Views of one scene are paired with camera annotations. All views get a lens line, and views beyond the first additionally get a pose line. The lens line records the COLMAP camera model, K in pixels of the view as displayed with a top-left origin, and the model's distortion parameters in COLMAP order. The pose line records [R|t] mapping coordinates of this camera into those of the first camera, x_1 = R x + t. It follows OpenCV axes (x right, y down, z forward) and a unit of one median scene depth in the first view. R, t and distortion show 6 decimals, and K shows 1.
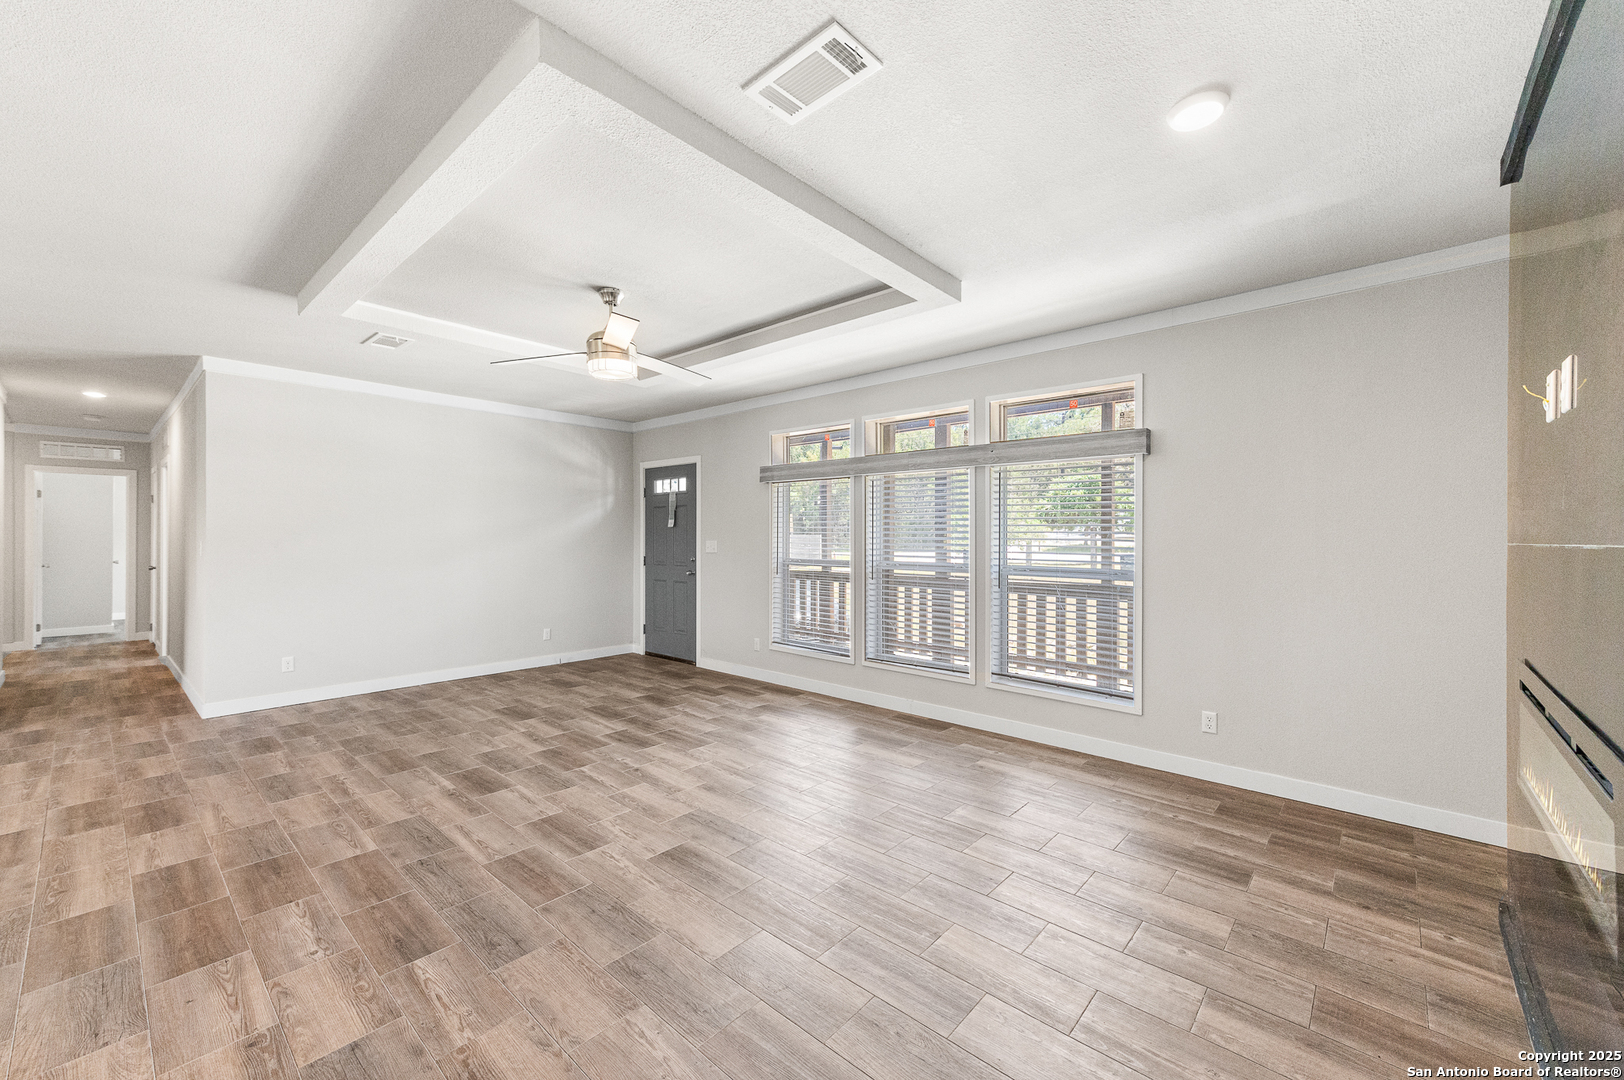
lens RADIAL K [[642.8, 0, 803.5], [0, 642.8, 537.1], [0, 0, 1]] dist [0.017222, -0.000277]
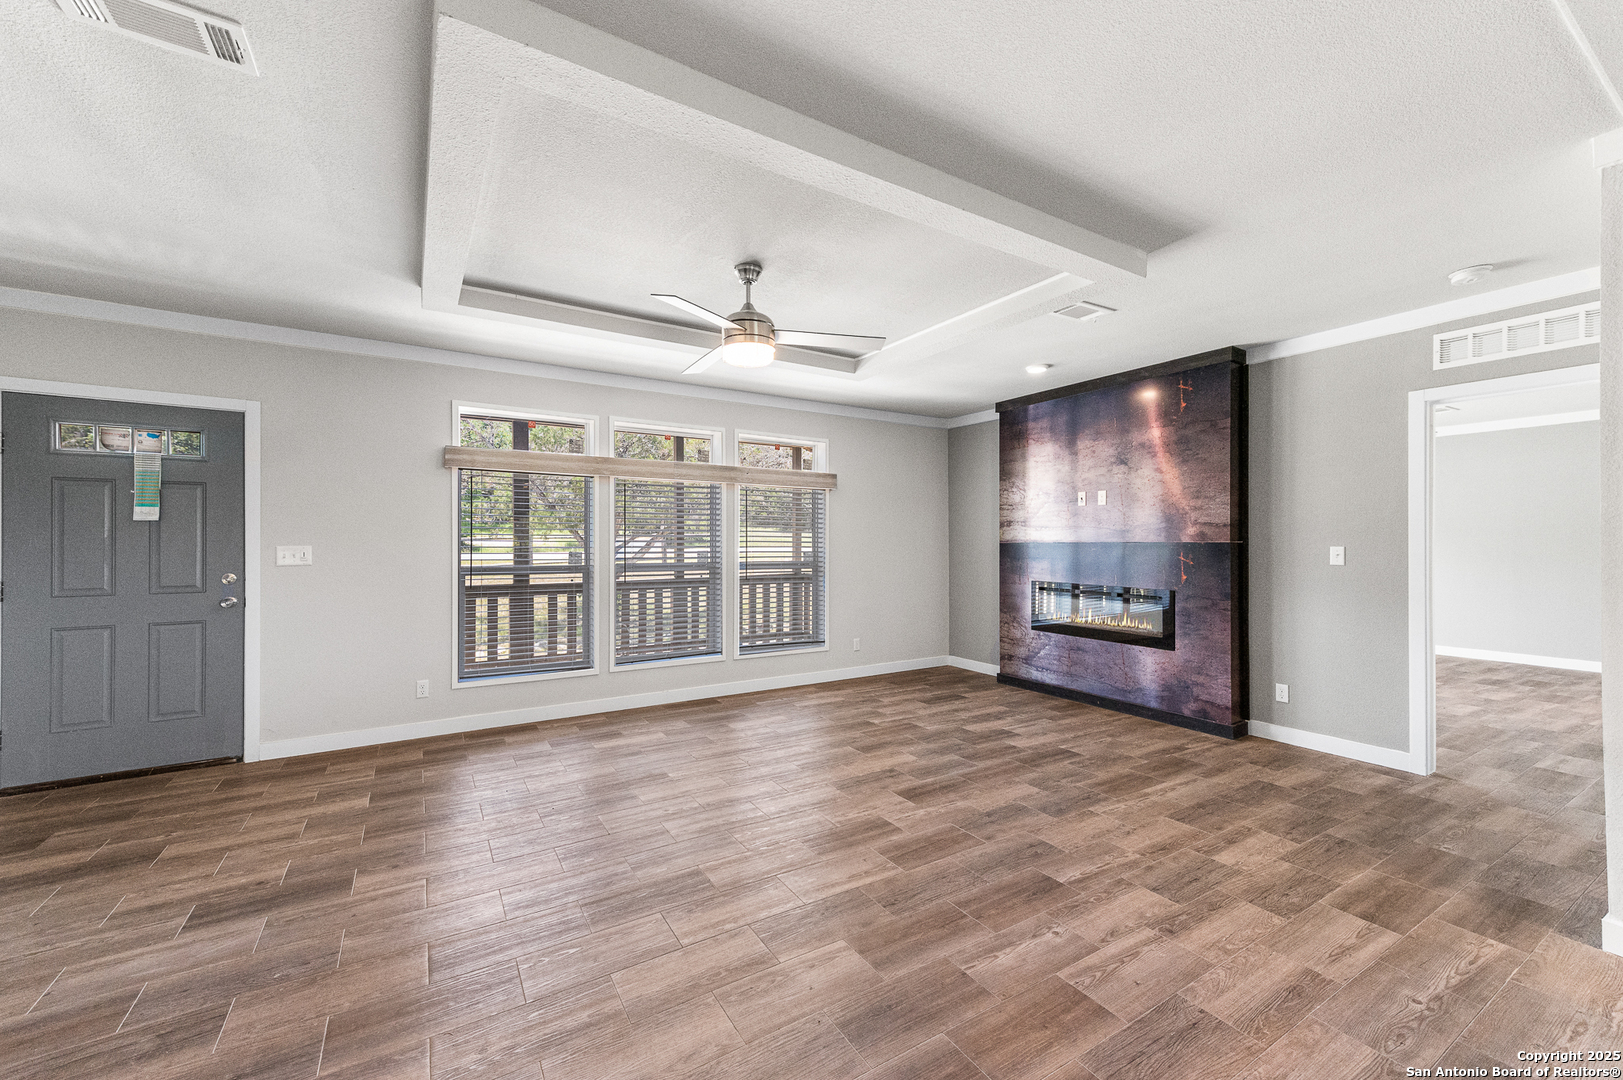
lens RADIAL K [[642.4, 0, 802.4], [0, 642.4, 542.0], [0, 0, 1]] dist [0.017222, -0.000277]
pose [[0.279892, -0.000536, 0.960031, -1.048752], [0.000571, 1.000000, 0.000392, 0.002132], [-0.960031, 0.000439, 0.279892, 0.617609]]
